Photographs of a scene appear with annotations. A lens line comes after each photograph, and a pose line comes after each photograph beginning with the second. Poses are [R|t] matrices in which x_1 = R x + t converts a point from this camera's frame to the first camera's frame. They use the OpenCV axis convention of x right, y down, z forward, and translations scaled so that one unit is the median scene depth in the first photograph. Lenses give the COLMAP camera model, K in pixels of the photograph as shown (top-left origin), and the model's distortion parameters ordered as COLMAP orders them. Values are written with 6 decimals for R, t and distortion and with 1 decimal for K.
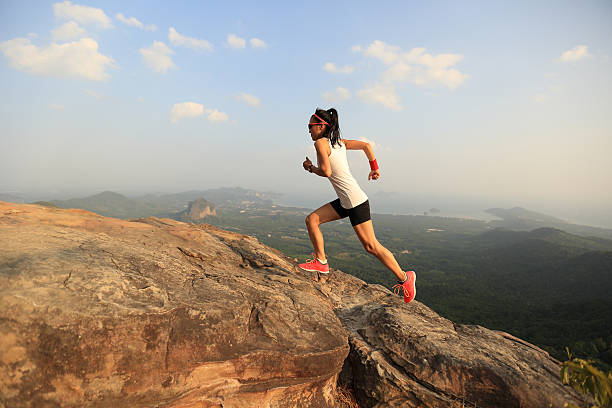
lens RADIAL K [[278.1, 0, 296.1], [0, 278.1, 202.8], [0, 0, 1]] dist [-0.043561, 0.014421]
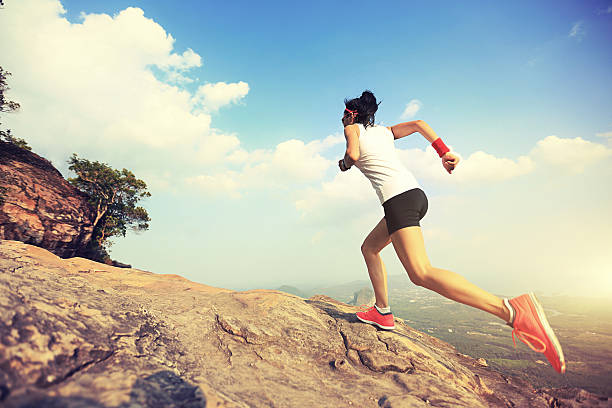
lens RADIAL K [[278.1, 0, 296.1], [0, 278.1, 202.8], [0, 0, 1]] dist [-0.043561, 0.014421]
pose [[0.842348, -0.194418, -0.502645, 0.068286], [0.030029, 0.948147, -0.316409, 0.309277], [0.538097, 0.251432, 0.804508, 1.411277]]
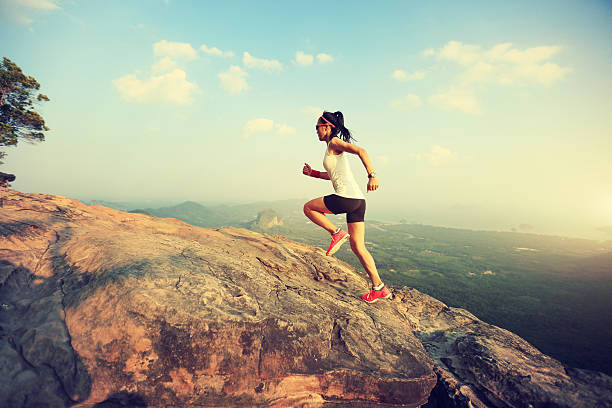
lens RADIAL K [[278.1, 0, 296.1], [0, 278.1, 202.8], [0, 0, 1]] dist [-0.043561, 0.014421]
pose [[0.972310, 0.008234, -0.233548, -0.084114], [-0.017829, 0.999080, -0.039003, -0.021433], [0.233012, 0.042087, 0.971563, -0.030206]]
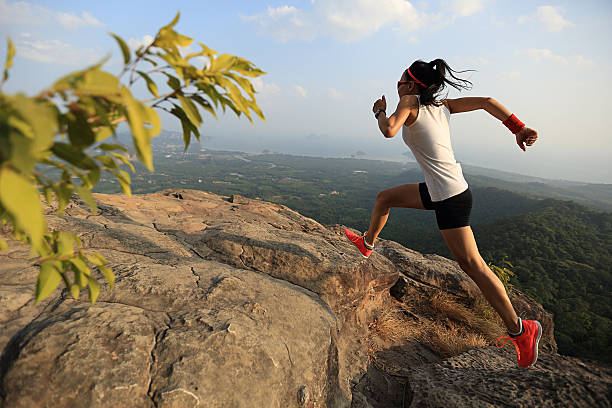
lens RADIAL K [[278.1, 0, 296.1], [0, 278.1, 202.8], [0, 0, 1]] dist [-0.043561, 0.014421]
pose [[0.971104, -0.048770, 0.233619, -1.520194], [0.000724, 0.979495, 0.201468, -0.590168], [-0.238655, -0.195477, 0.951227, -1.043594]]
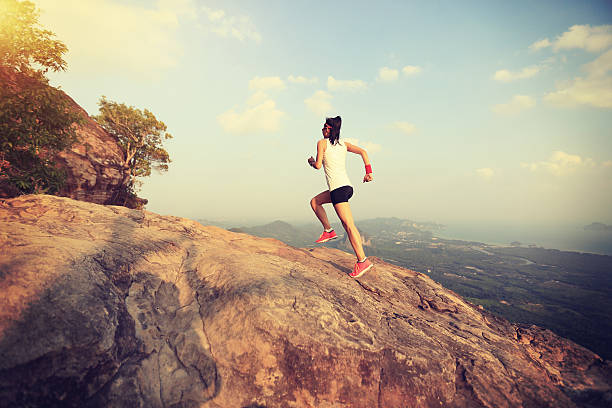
lens RADIAL K [[278.5, 0, 296.0], [0, 278.5, 202.9], [0, 0, 1]] dist [-0.042127, 0.014468]
pose [[0.856606, -0.026348, -0.515299, -0.182365], [-0.029311, 0.994598, -0.099581, -0.041873], [0.515139, 0.100406, 0.851206, -0.091142]]
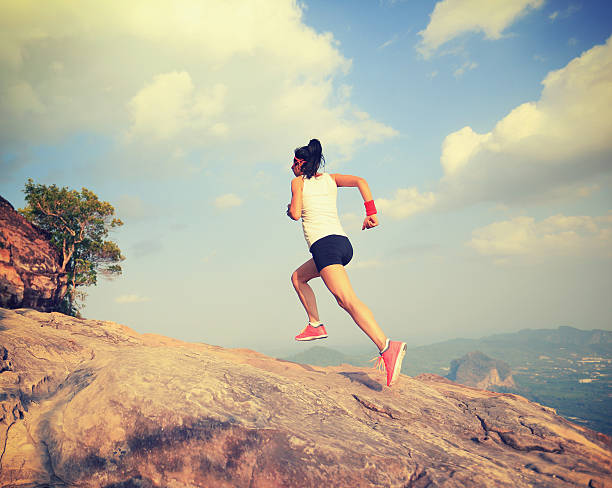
lens RADIAL K [[470.6, 0, 165.7], [0, 470.6, 286.1], [0, 0, 1]] dist [-0.026218, 0.015994]
pose [[0.610870, -0.136474, -0.779880, 0.427940], [0.008826, 0.986144, -0.165656, 0.219103], [0.791682, 0.094312, 0.603611, -0.013181]]
